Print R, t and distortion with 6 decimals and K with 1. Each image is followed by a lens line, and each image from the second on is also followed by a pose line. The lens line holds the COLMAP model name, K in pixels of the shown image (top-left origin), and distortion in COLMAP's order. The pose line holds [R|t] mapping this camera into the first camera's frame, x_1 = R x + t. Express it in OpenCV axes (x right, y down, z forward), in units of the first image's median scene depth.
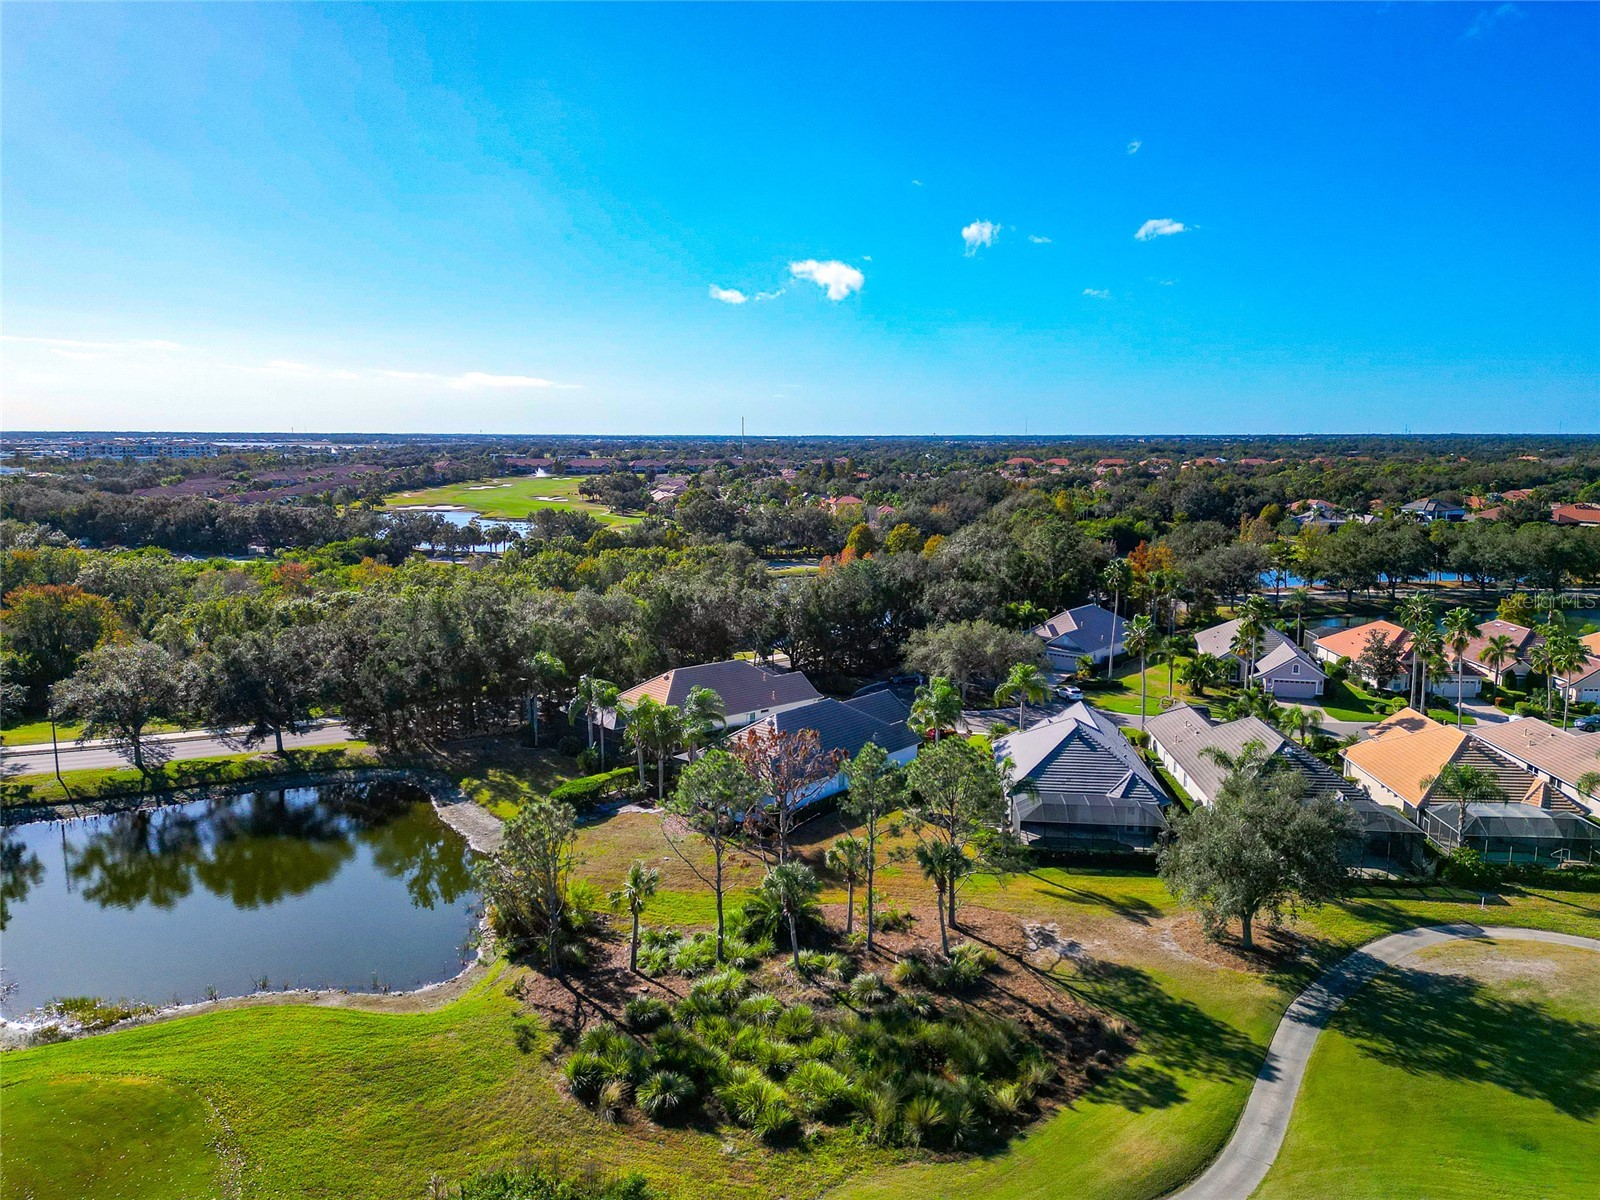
lens RADIAL K [[1142.3, 0, 786.0], [0, 1142.3, 590.8], [0, 0, 1]] dist [0.093622, -0.096493]
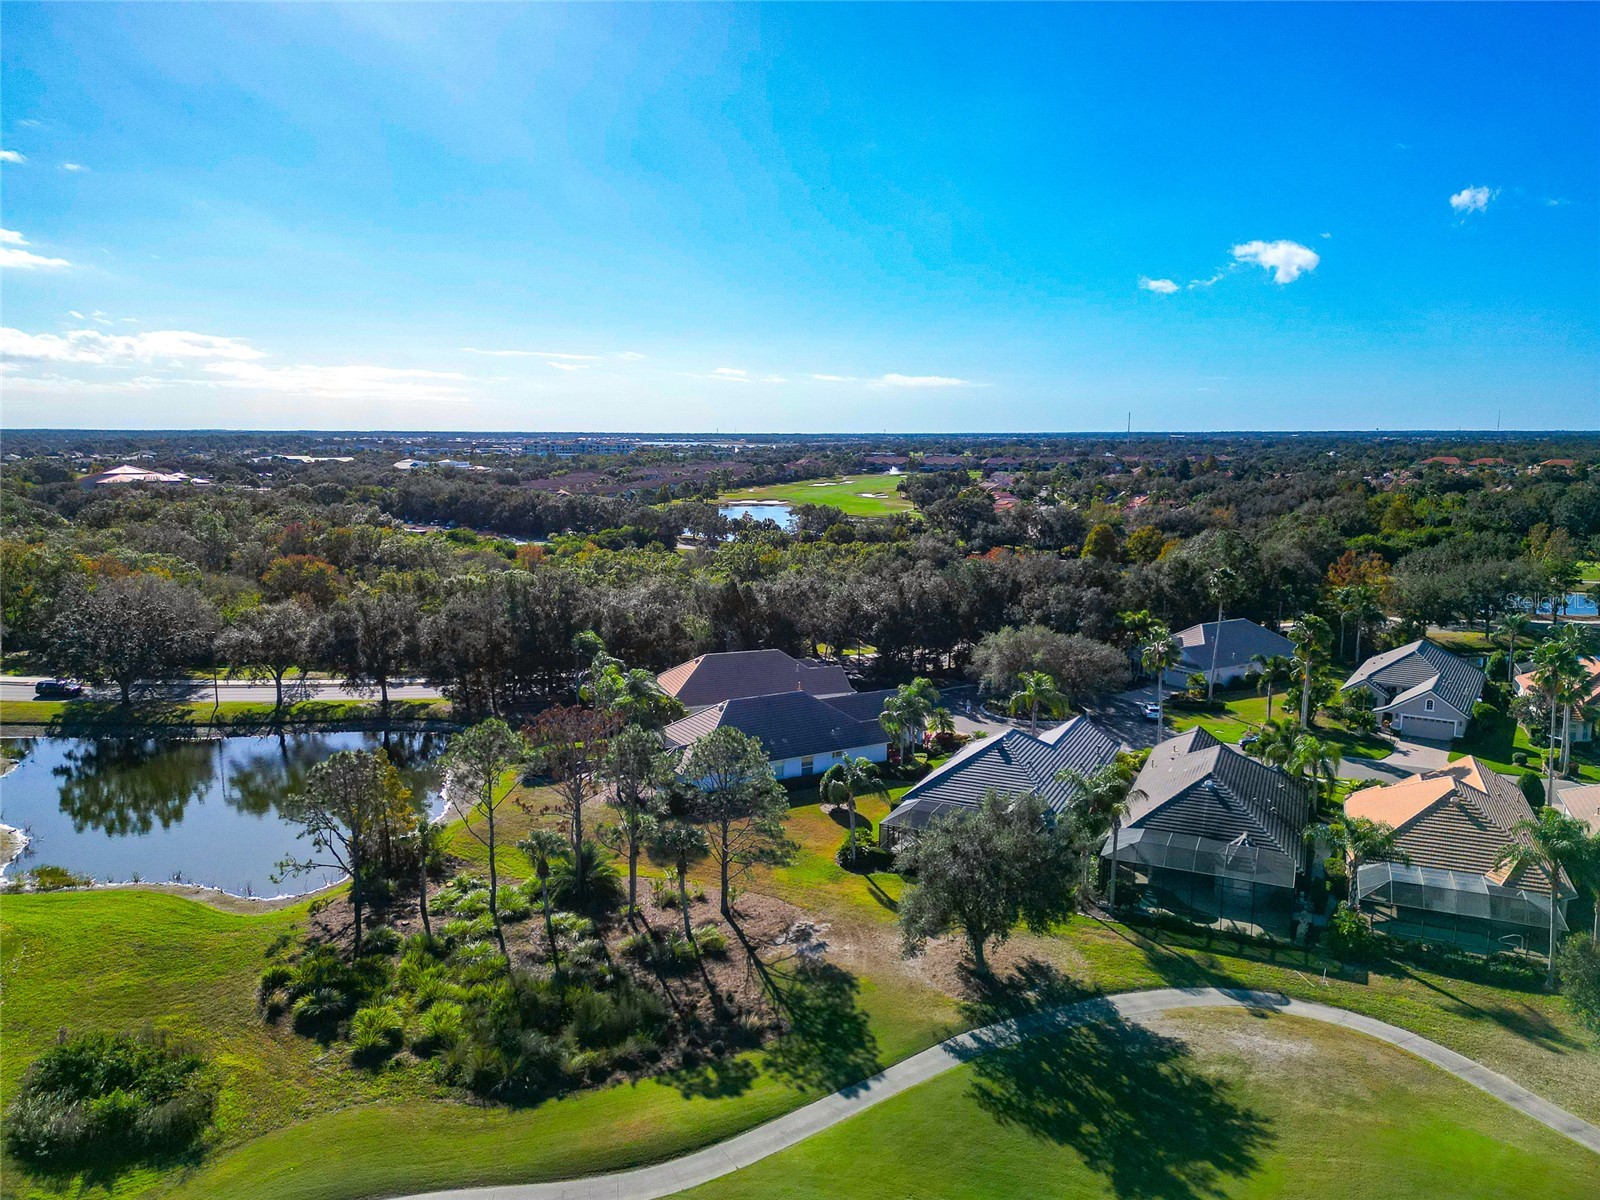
lens RADIAL K [[1142.3, 0, 786.0], [0, 1142.3, 590.8], [0, 0, 1]] dist [0.093622, -0.096493]
pose [[0.937914, 0.047349, -0.343622, 0.336147], [-0.046890, 0.998853, 0.009652, -0.002993], [0.343685, 0.007060, 0.939058, 0.038687]]
